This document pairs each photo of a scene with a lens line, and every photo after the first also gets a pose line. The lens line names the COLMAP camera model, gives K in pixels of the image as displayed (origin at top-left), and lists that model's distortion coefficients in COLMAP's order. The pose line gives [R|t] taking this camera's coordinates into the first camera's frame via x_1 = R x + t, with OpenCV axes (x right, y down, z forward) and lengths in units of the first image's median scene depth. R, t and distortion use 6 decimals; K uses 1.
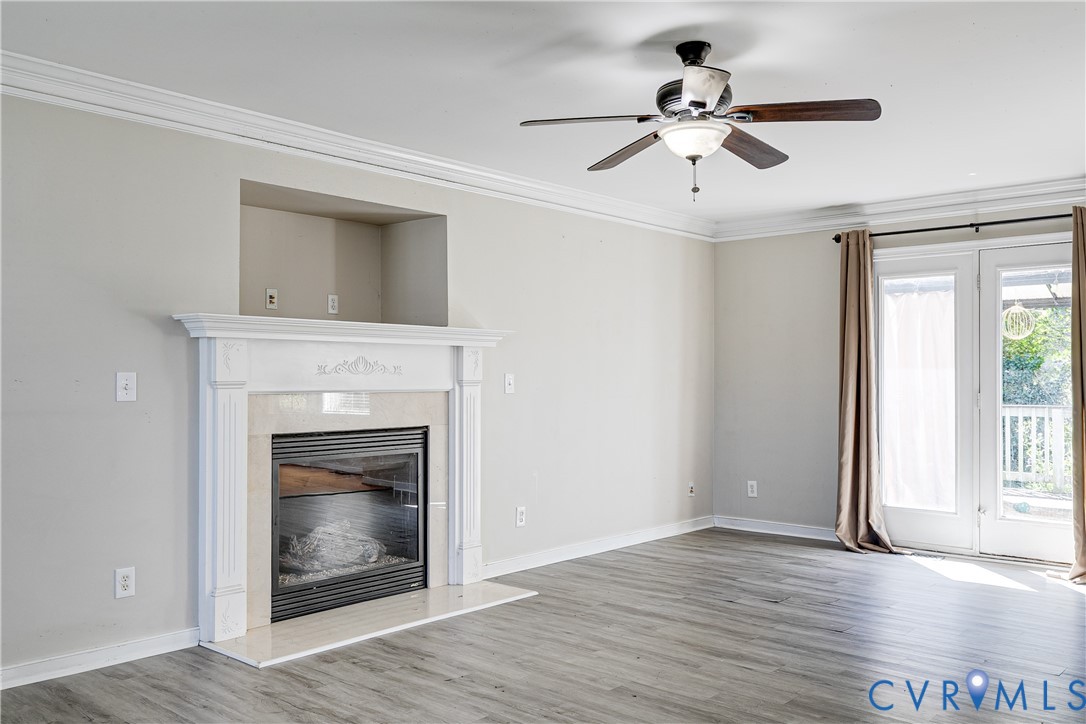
lens RADIAL K [[904.6, 0, 543.6], [0, 904.6, 355.6], [0, 0, 1]] dist [-0.010506, 0.017594]
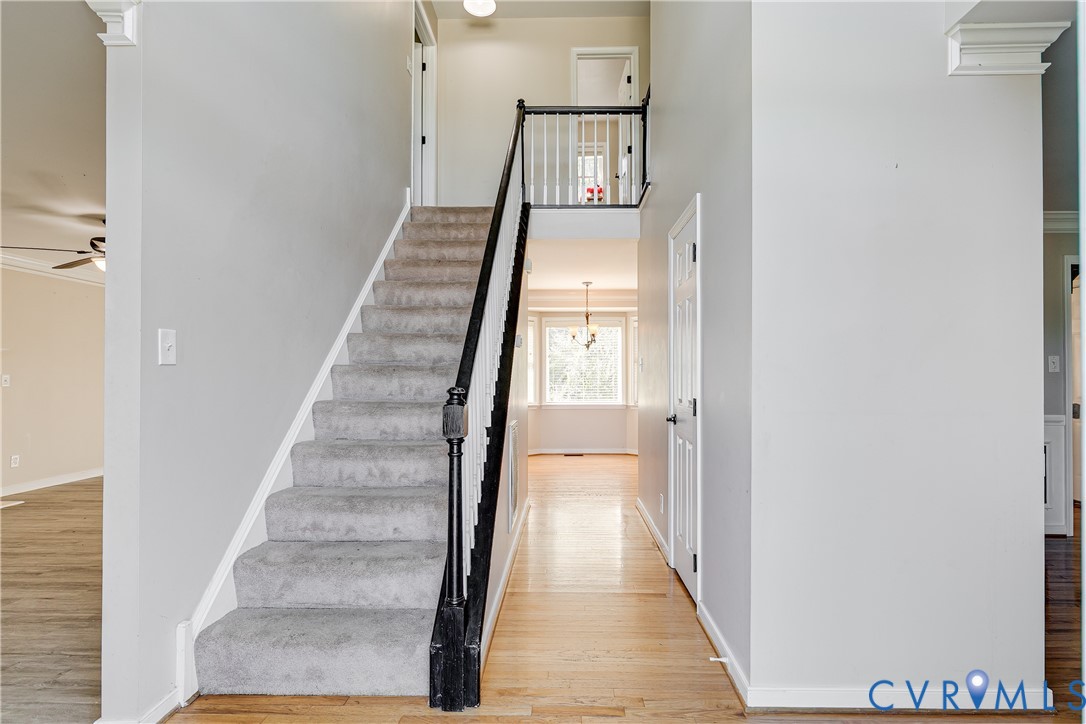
lens RADIAL K [[537.8, 0, 545.3], [0, 537.8, 365.7], [0, 0, 1]] dist [0.002010, 0.000098]
pose [[0.763664, 0.012074, 0.645501, 0.123949], [-0.012222, 0.999916, -0.004244, -0.007138], [-0.645498, -0.004648, 0.763748, -0.617599]]
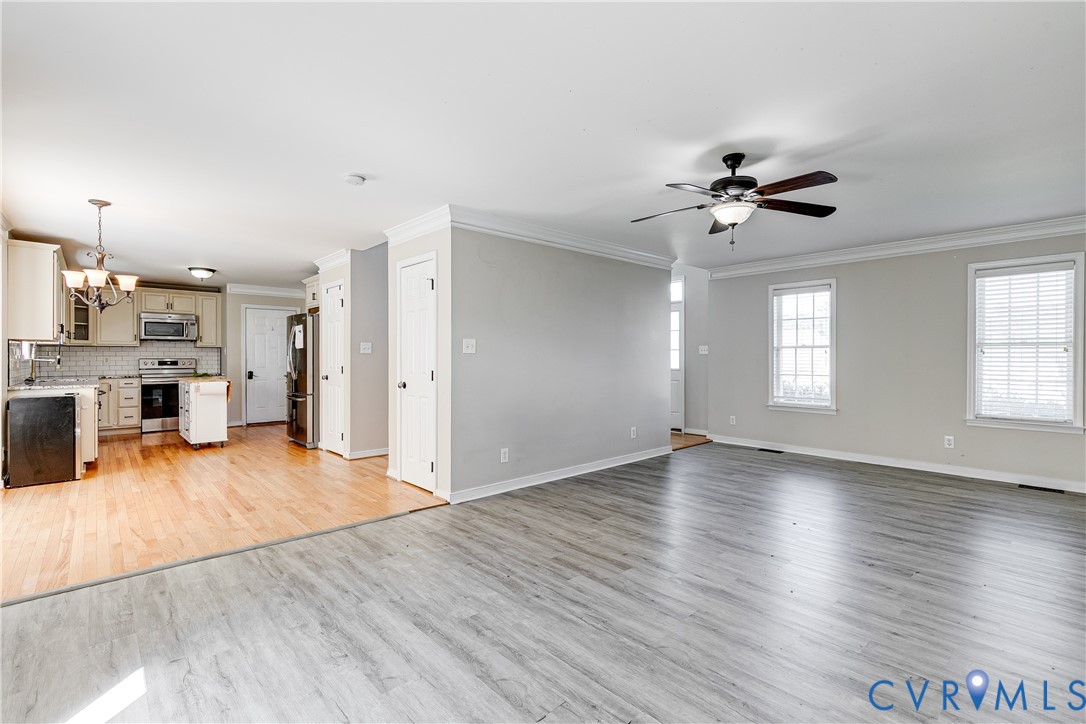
lens RADIAL K [[496.4, 0, 556.0], [0, 496.4, 360.2], [0, 0, 1]] dist [0.006256, -0.000669]
pose [[-0.996662, -0.001696, 0.081624, 0.411026], [-0.003069, 0.999856, -0.016689, 0.045250], [-0.081583, -0.016884, -0.996523, 1.912618]]
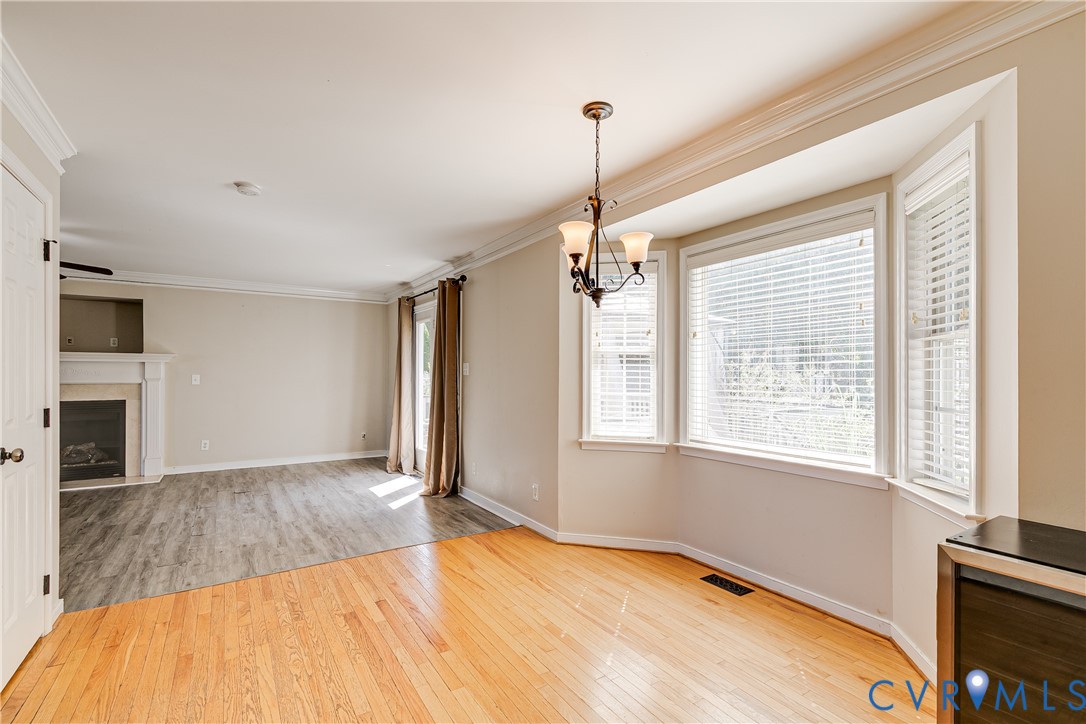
lens RADIAL K [[496.4, 0, 545.3], [0, 496.4, 372.3], [0, 0, 1]] dist [0.006256, -0.000669]
pose [[0.965938, 0.000816, -0.258773, 1.667193], [0.004377, 0.999800, 0.019490, -0.007645], [0.258737, -0.019959, 0.965742, 0.198875]]
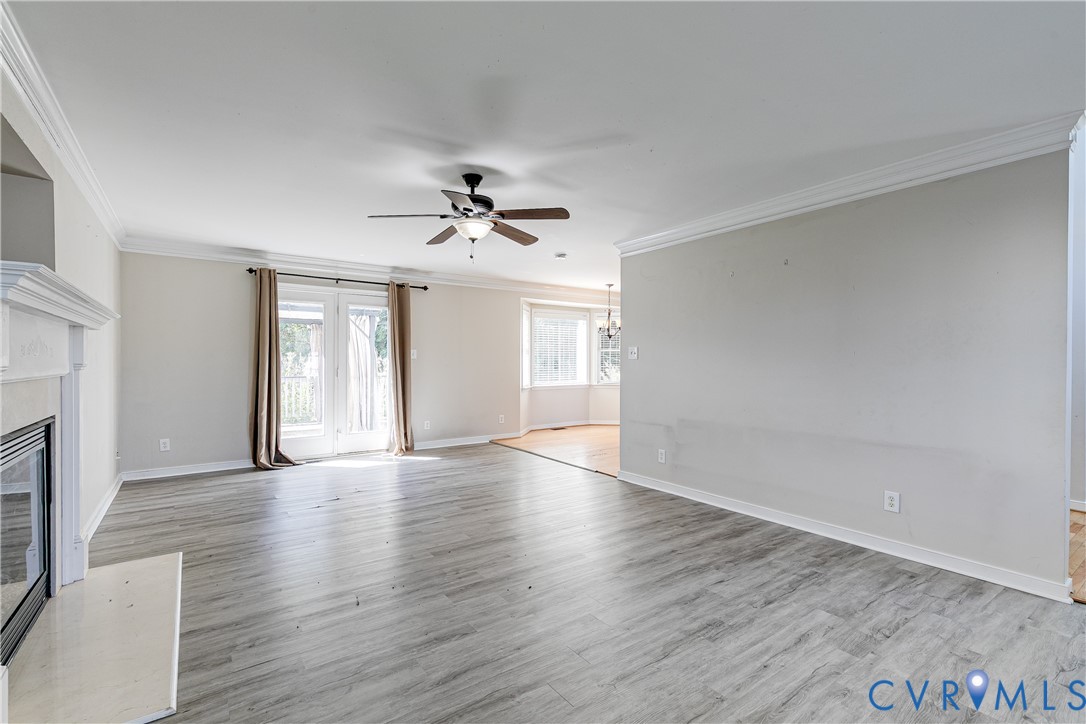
lens RADIAL K [[496.4, 0, 538.9], [0, 496.4, 362.5], [0, 0, 1]] dist [0.006256, -0.000669]
pose [[0.223485, -0.003199, 0.974702, -0.756579], [-0.024183, 0.999669, 0.008826, 0.013730], [-0.974407, -0.025544, 0.223334, 0.640479]]
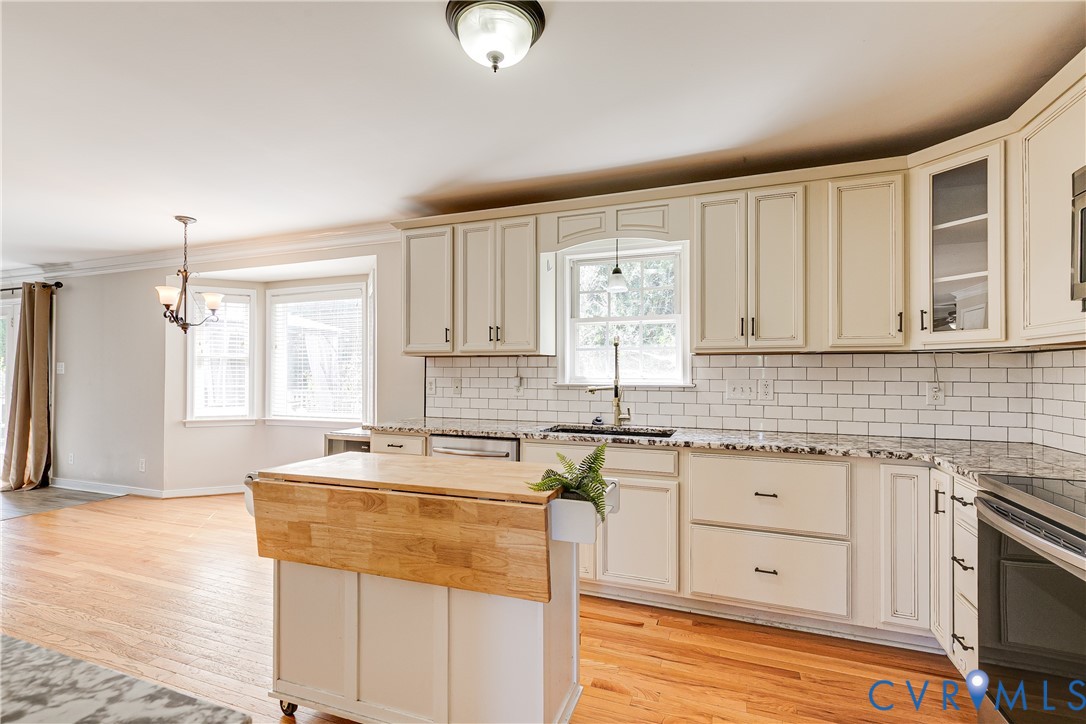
lens RADIAL K [[496.4, 0, 559.0], [0, 496.4, 367.2], [0, 0, 1]] dist [0.006256, -0.000669]
pose [[0.922843, 0.003503, 0.385160, 1.918275], [-0.009287, 0.999870, 0.013157, -0.027923], [-0.385064, -0.015719, 0.922756, -0.537634]]
